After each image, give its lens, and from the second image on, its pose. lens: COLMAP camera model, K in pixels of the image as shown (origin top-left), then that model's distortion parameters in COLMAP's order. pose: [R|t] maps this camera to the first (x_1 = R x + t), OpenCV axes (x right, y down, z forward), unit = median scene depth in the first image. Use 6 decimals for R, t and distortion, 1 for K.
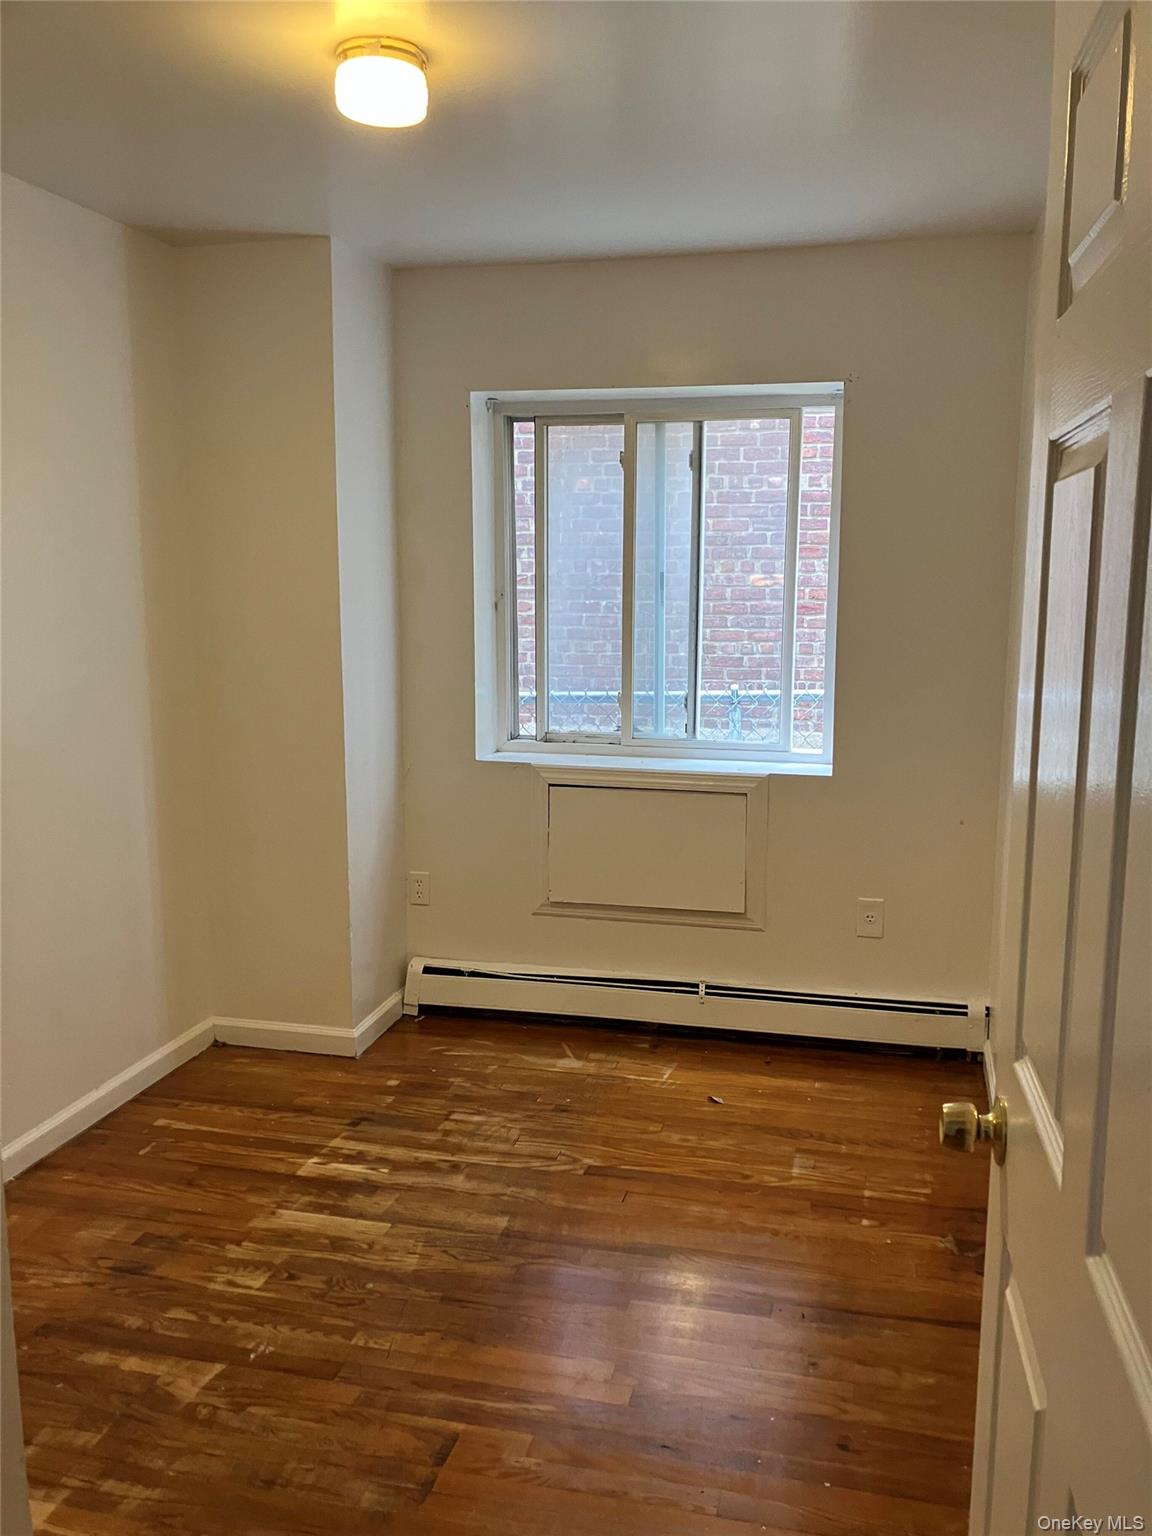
lens RADIAL K [[1240.9, 0, 576.0], [0, 1240.9, 768.0], [0, 0, 1]] dist [-0.001018, 0.000598]
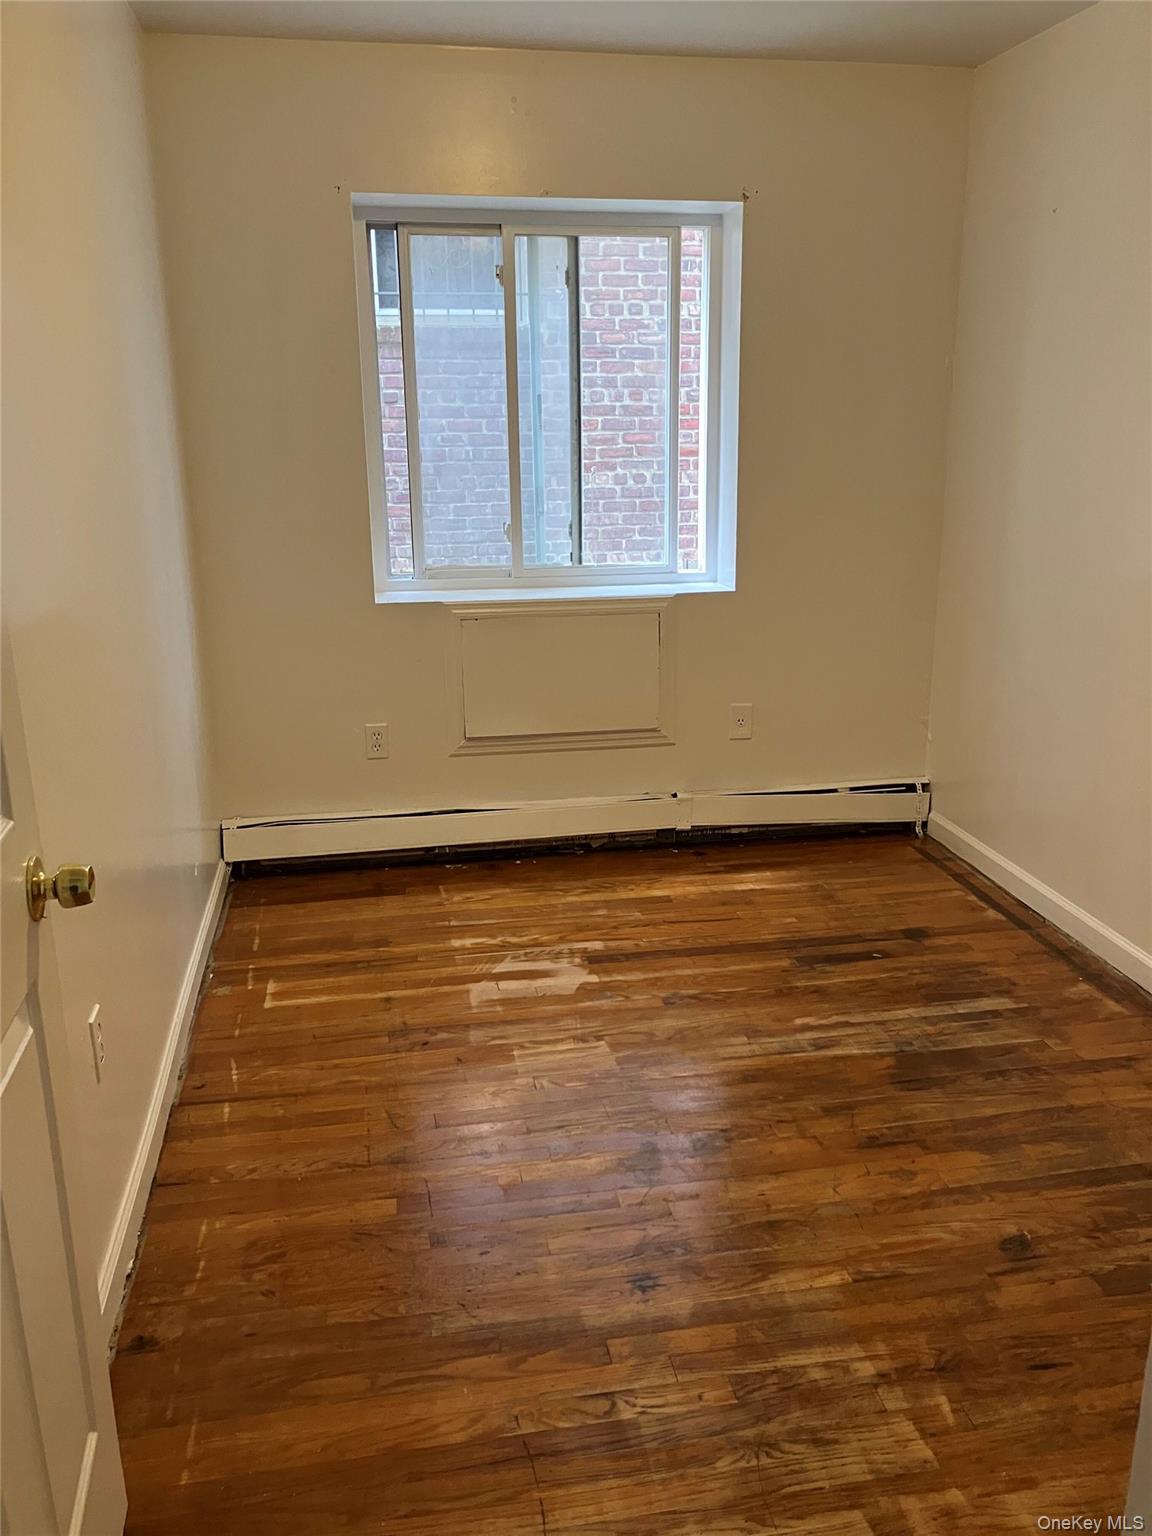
lens RADIAL K [[1240.9, 0, 576.0], [0, 1240.9, 768.0], [0, 0, 1]] dist [-0.001018, 0.000598]
pose [[0.911370, -0.122713, 0.392870, -0.331573], [0.068975, 0.986558, 0.148144, -0.011558], [-0.405768, -0.107916, 0.907583, 0.070181]]
